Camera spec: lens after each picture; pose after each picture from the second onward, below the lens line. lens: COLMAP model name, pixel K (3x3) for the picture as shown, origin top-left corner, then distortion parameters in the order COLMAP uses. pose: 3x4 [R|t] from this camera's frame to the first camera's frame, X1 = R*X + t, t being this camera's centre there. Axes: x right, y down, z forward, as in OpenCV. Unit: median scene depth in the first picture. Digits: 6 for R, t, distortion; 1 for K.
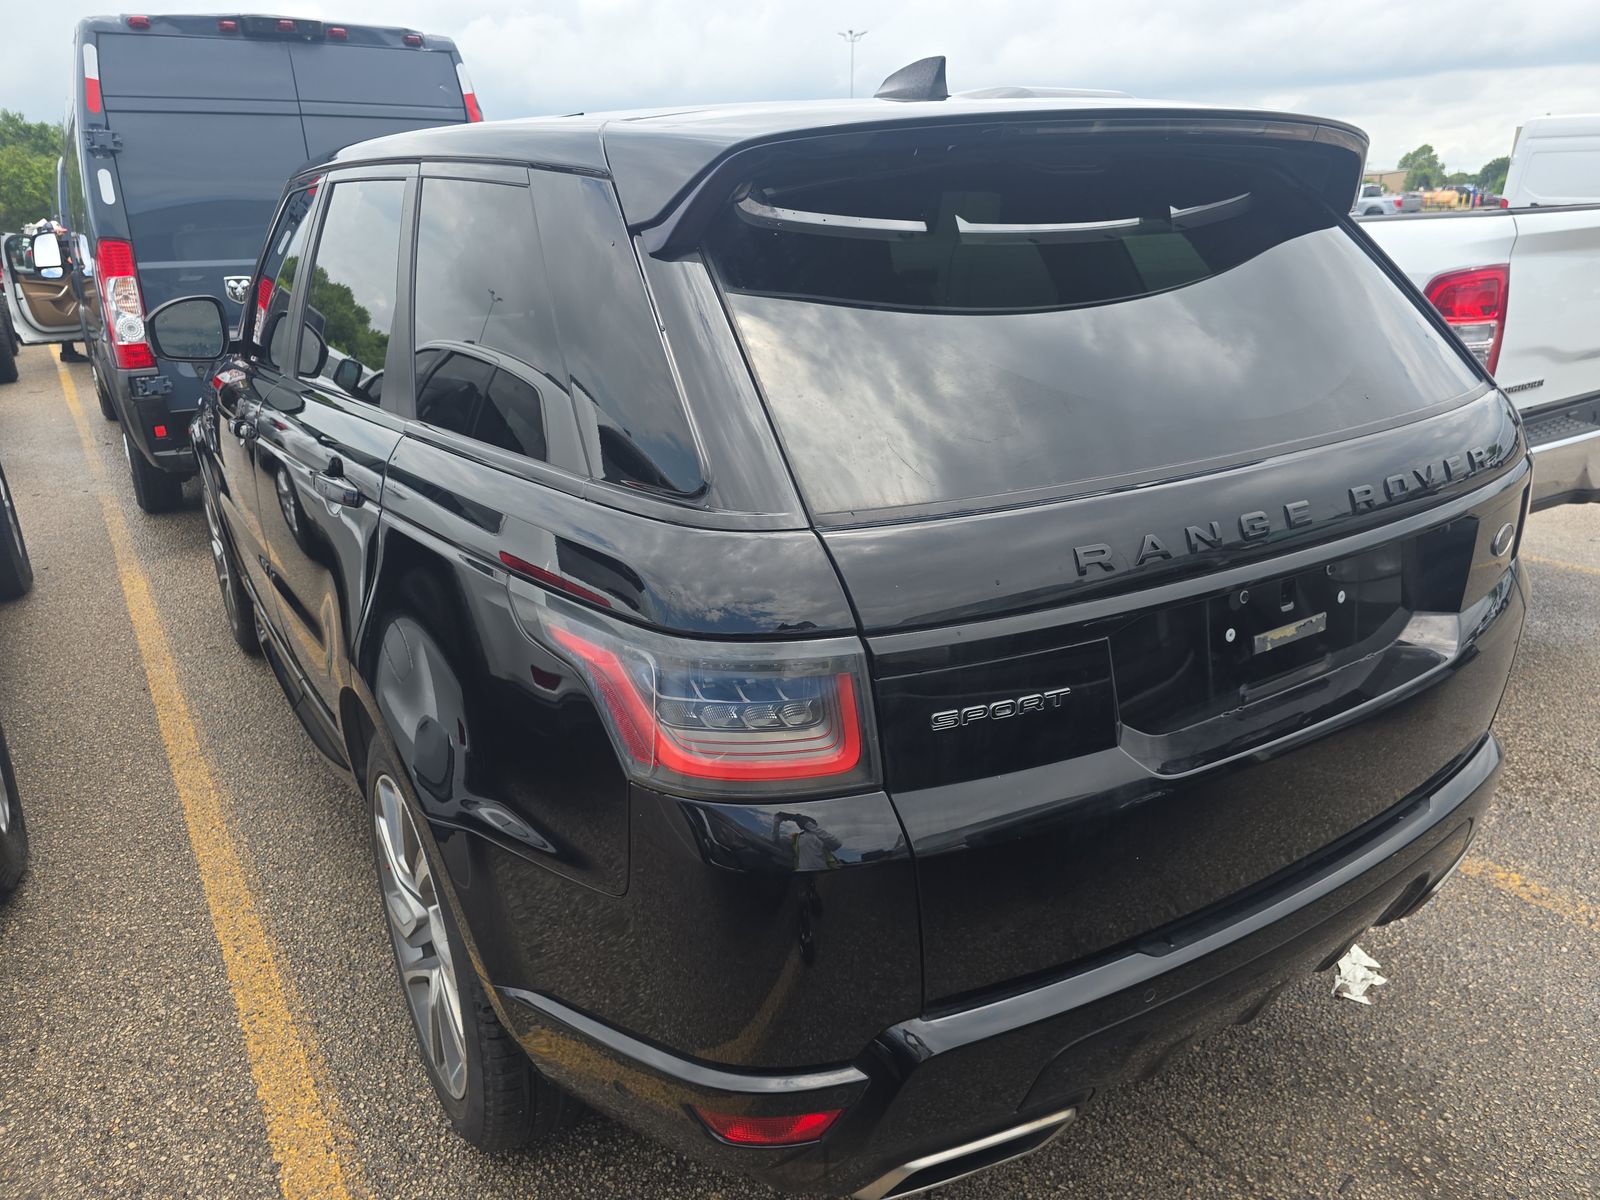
lens RADIAL K [[1090.9, 0, 788.4], [0, 1090.9, 602.9], [0, 0, 1]] dist [0.043927, -0.050449]
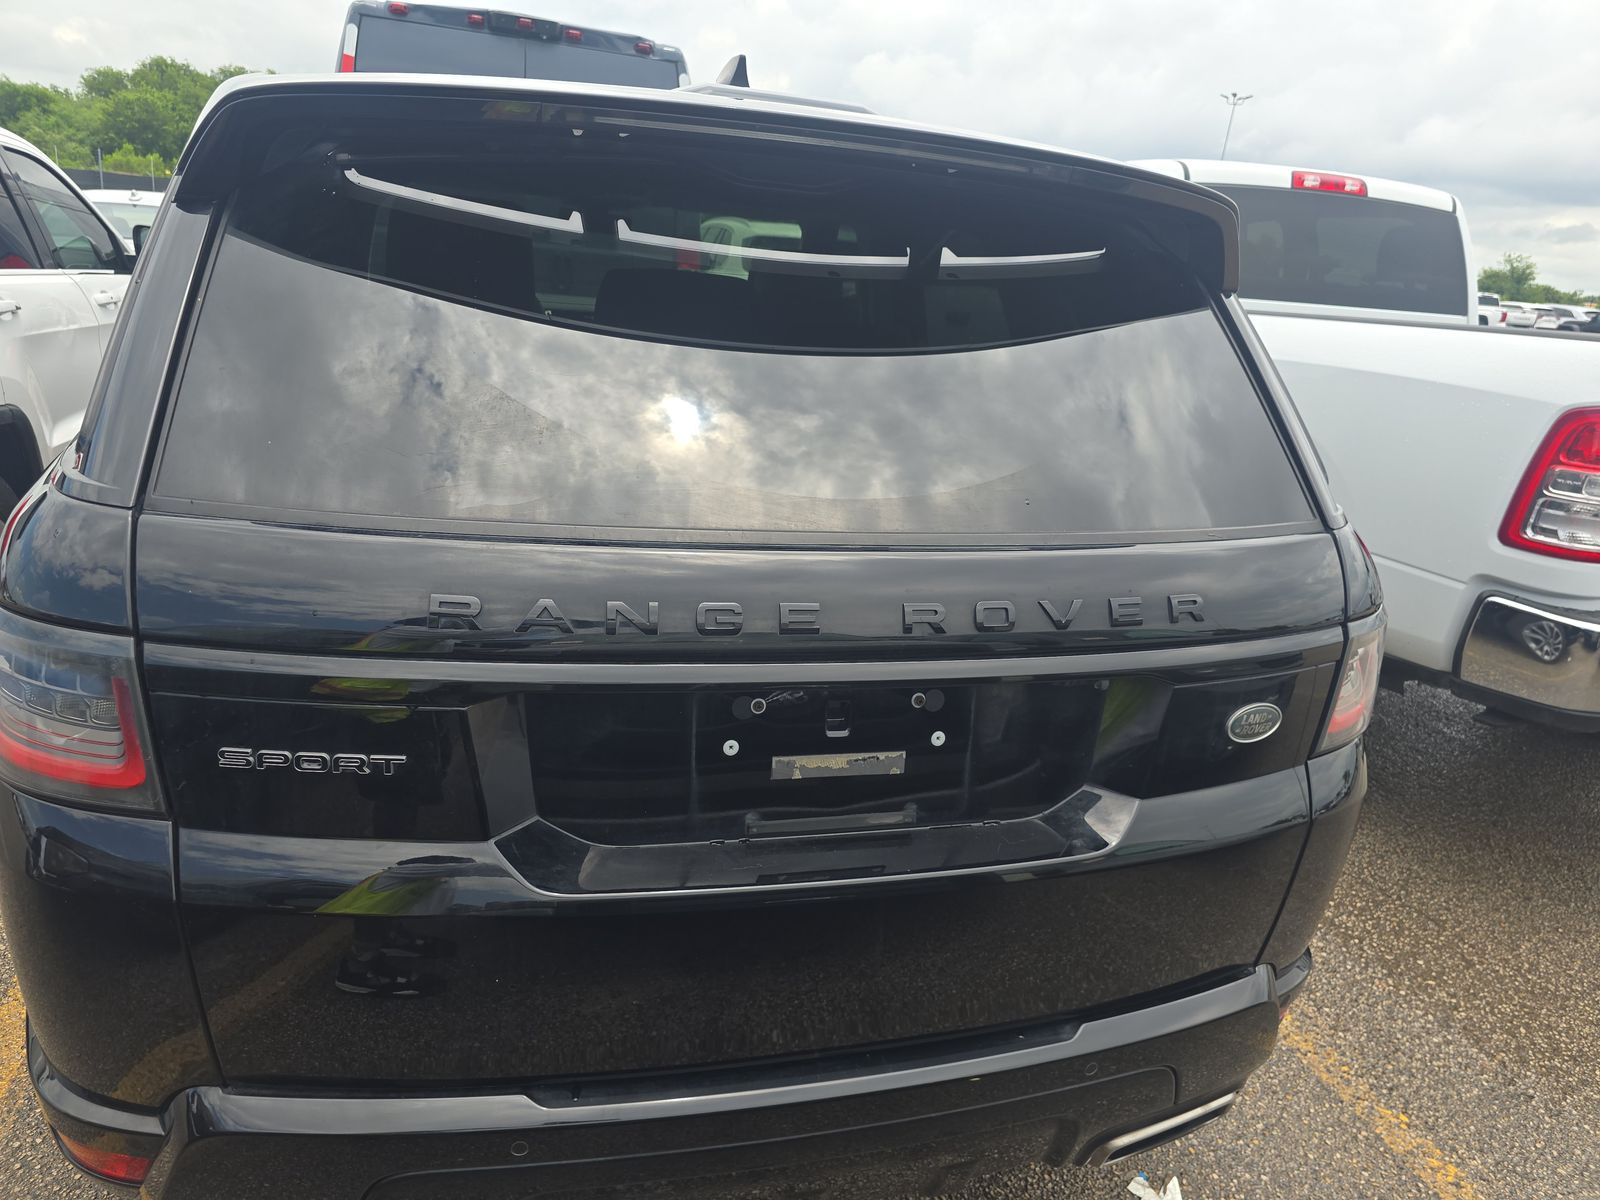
lens RADIAL K [[1090.9, 0, 808.6], [0, 1090.9, 592.2], [0, 0, 1]] dist [0.043927, -0.050449]
pose [[0.949242, 0.198272, -0.244189, 0.576017], [-0.207937, 0.978039, -0.014187, -0.077486], [0.236013, 0.064243, 0.969624, 0.193466]]
